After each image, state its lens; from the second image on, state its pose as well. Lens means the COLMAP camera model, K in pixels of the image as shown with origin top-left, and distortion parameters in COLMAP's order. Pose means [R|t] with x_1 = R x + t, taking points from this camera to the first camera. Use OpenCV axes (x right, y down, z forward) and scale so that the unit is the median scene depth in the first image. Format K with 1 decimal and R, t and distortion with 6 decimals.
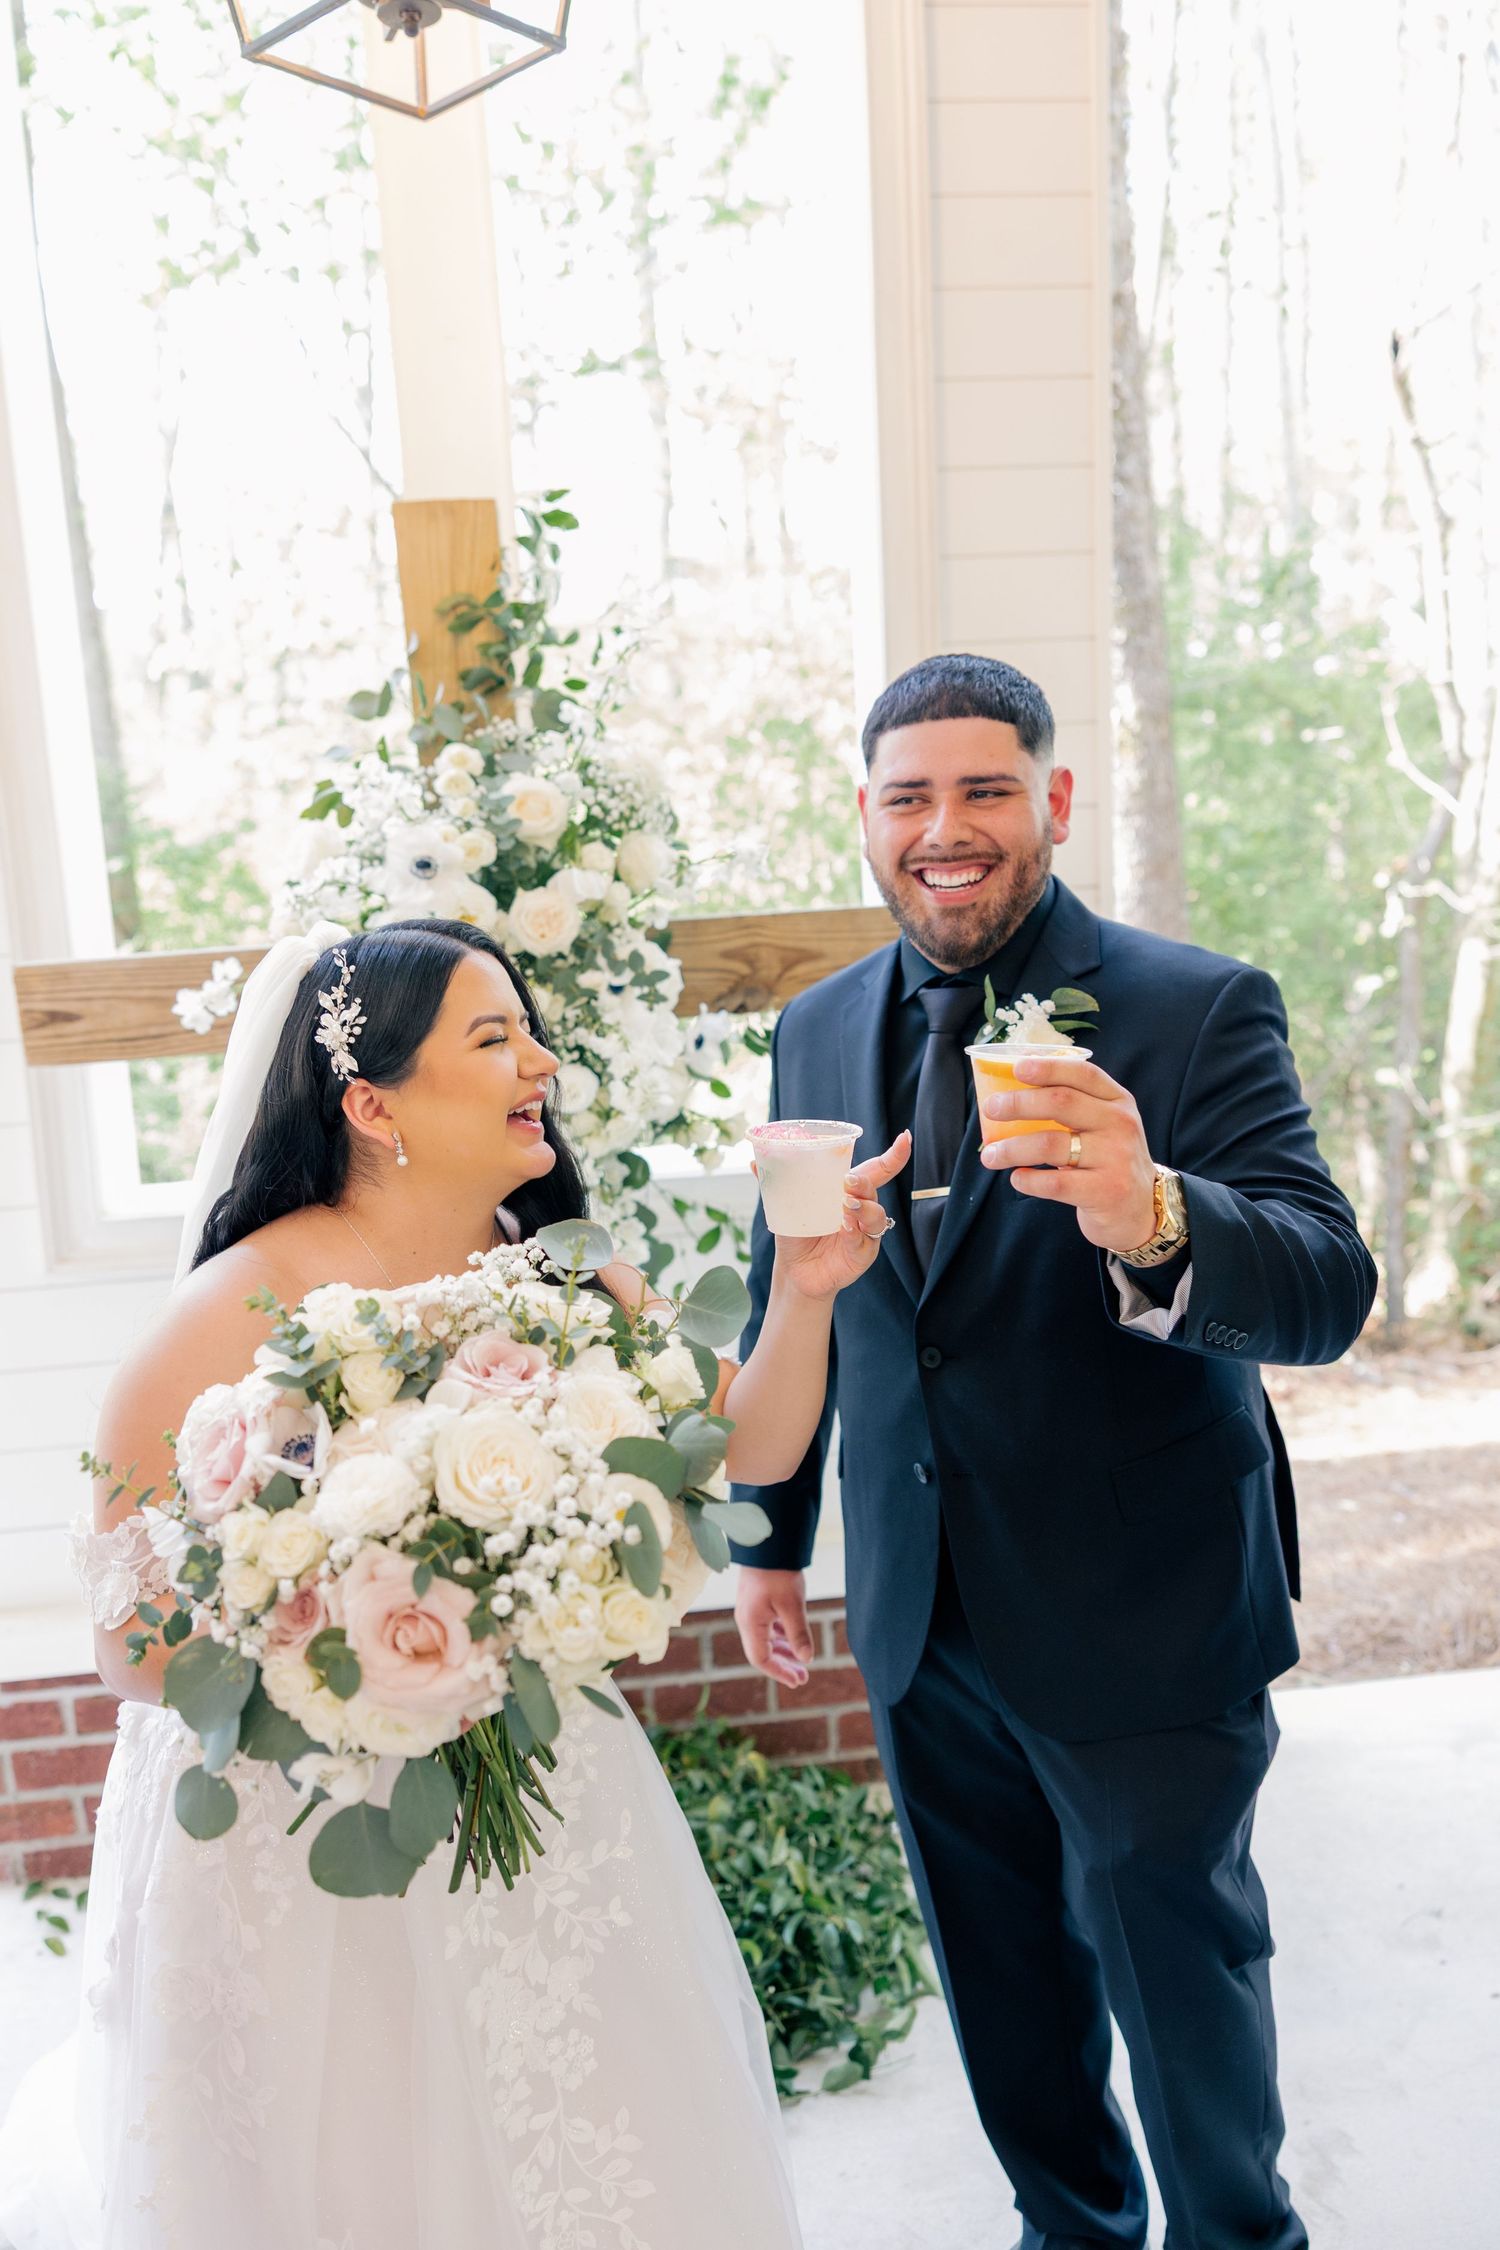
lens RADIAL K [[1802.9, 0, 750.0], [0, 1802.9, 1125.0], [0, 0, 1]] dist [0.001385, -0.000493]
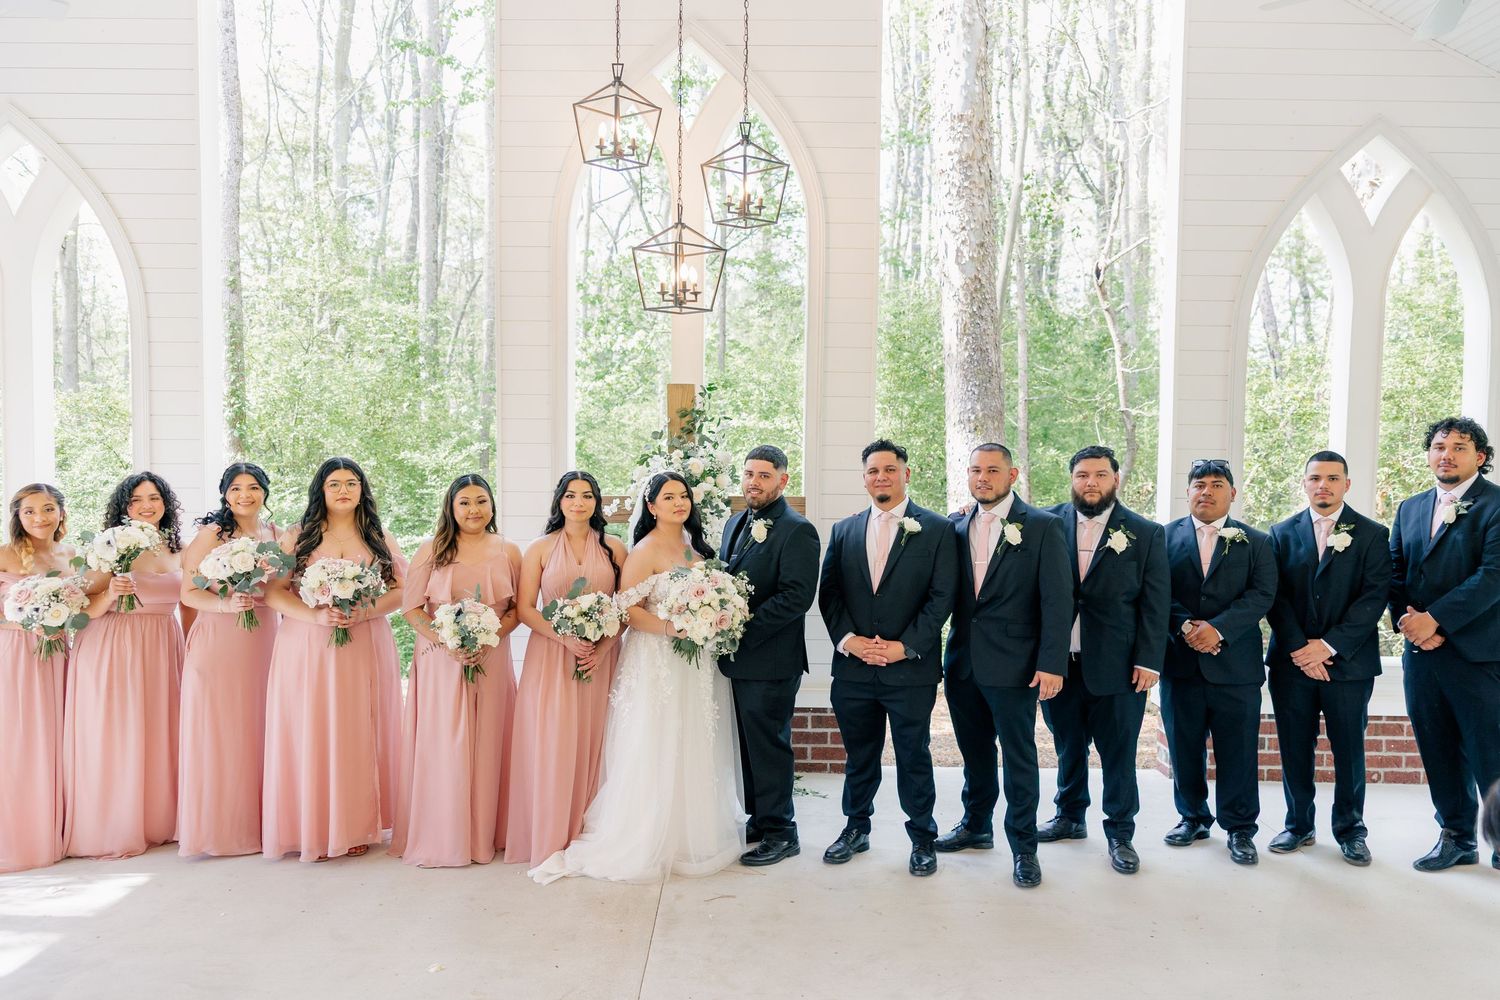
lens RADIAL K [[1201.9, 0, 752.5], [0, 1201.9, 517.6], [0, 0, 1]] dist [0.001385, -0.000493]
pose [[0.991106, 0.075382, -0.109664, 0.289969], [-0.084269, 0.993323, -0.078792, 0.127881], [0.102993, 0.087333, 0.990841, -1.528744]]
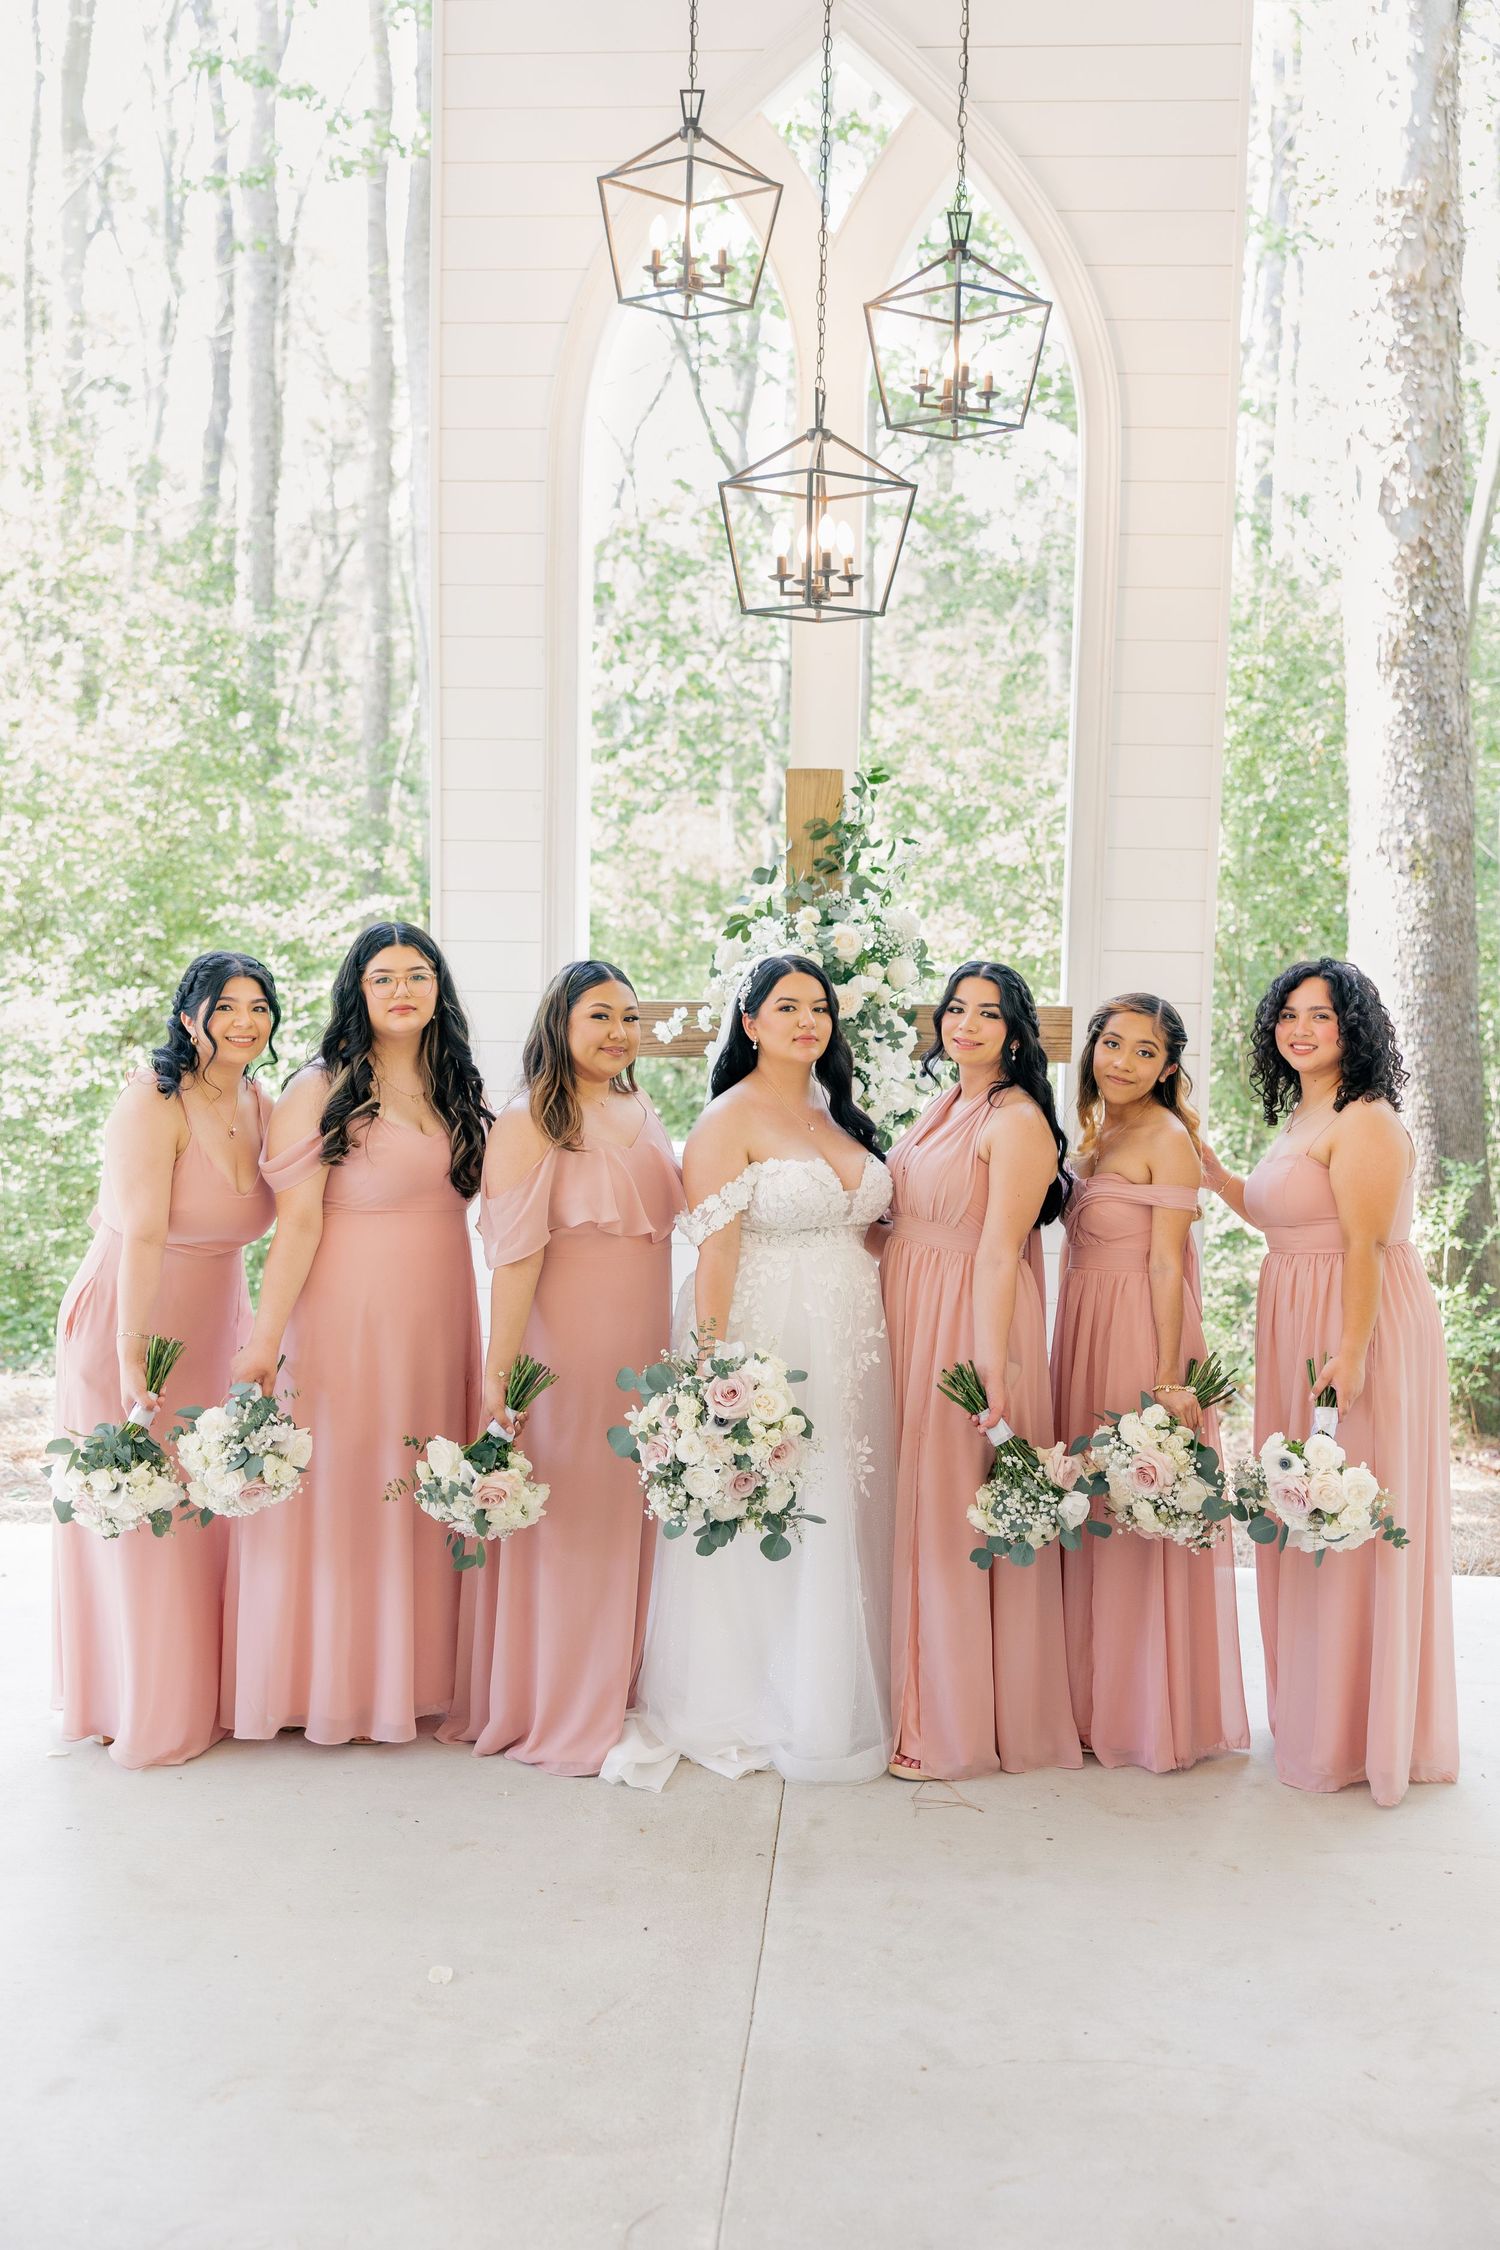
lens RADIAL K [[2485.5, 0, 742.7], [0, 2485.5, 1173.9], [0, 0, 1]] dist [0.001672, -0.006213]
pose [[0.981033, 0.093990, -0.169532, 0.232738], [-0.099193, 0.994814, -0.022468, 0.132579], [0.166541, 0.038858, 0.985269, -1.533097]]
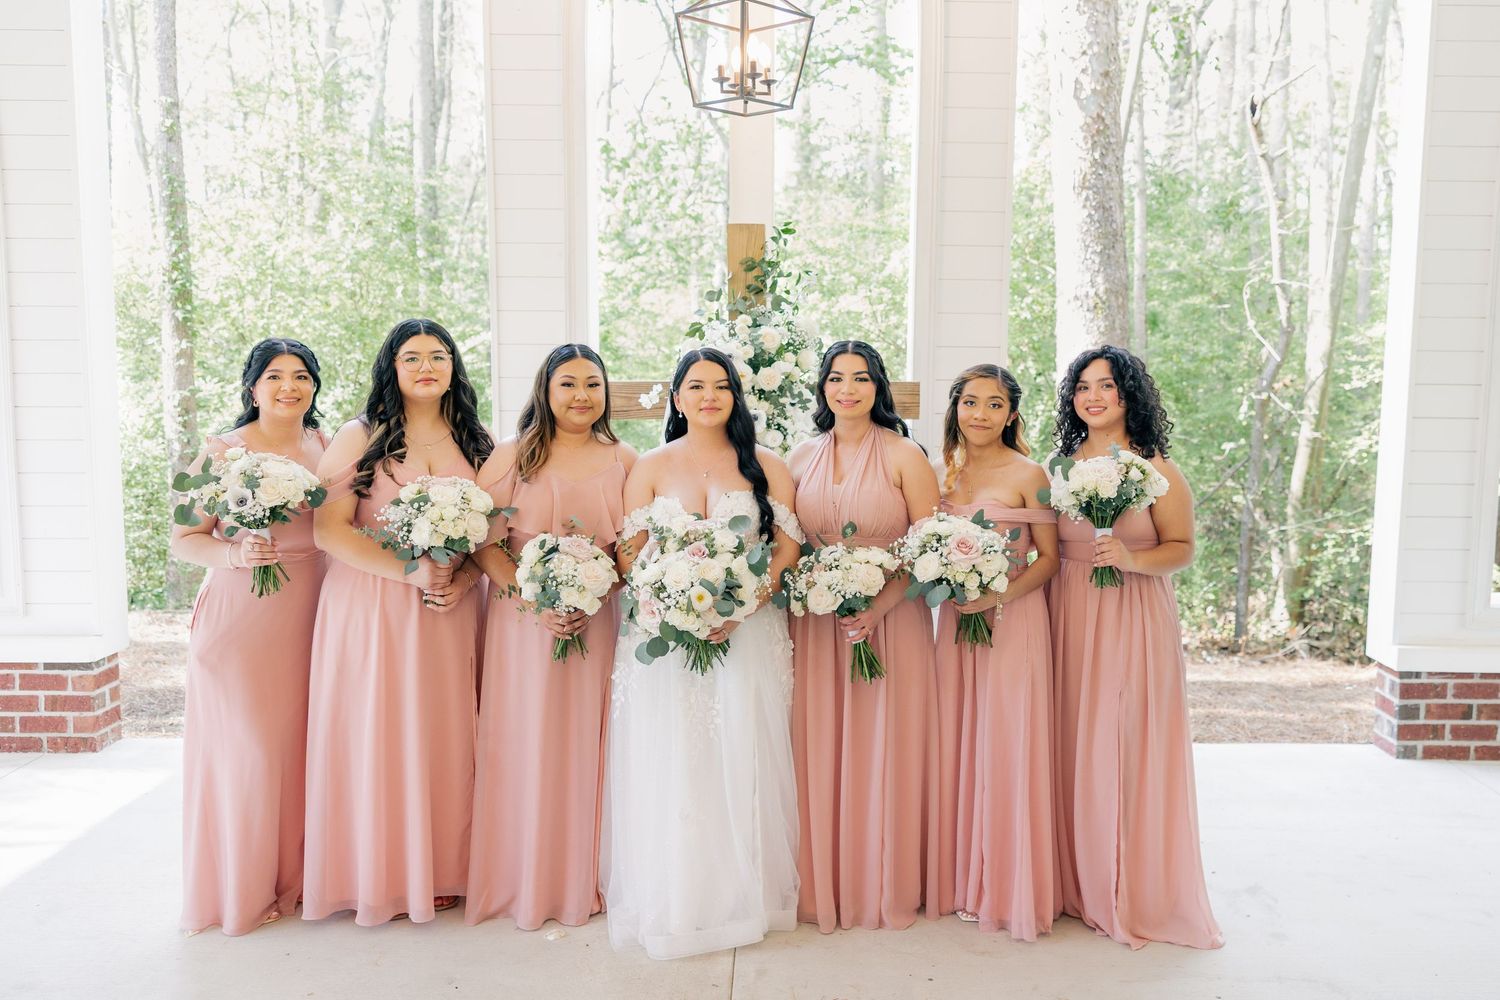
lens RADIAL K [[1277.2, 0, 824.1], [0, 1277.2, 498.1], [0, 0, 1]] dist [0.005086, 0.002358]
pose [[0.993875, 0.076961, -0.079309, 0.137704], [-0.079056, 0.996591, -0.023608, 0.108425], [0.077221, 0.029733, 0.996571, -0.936155]]
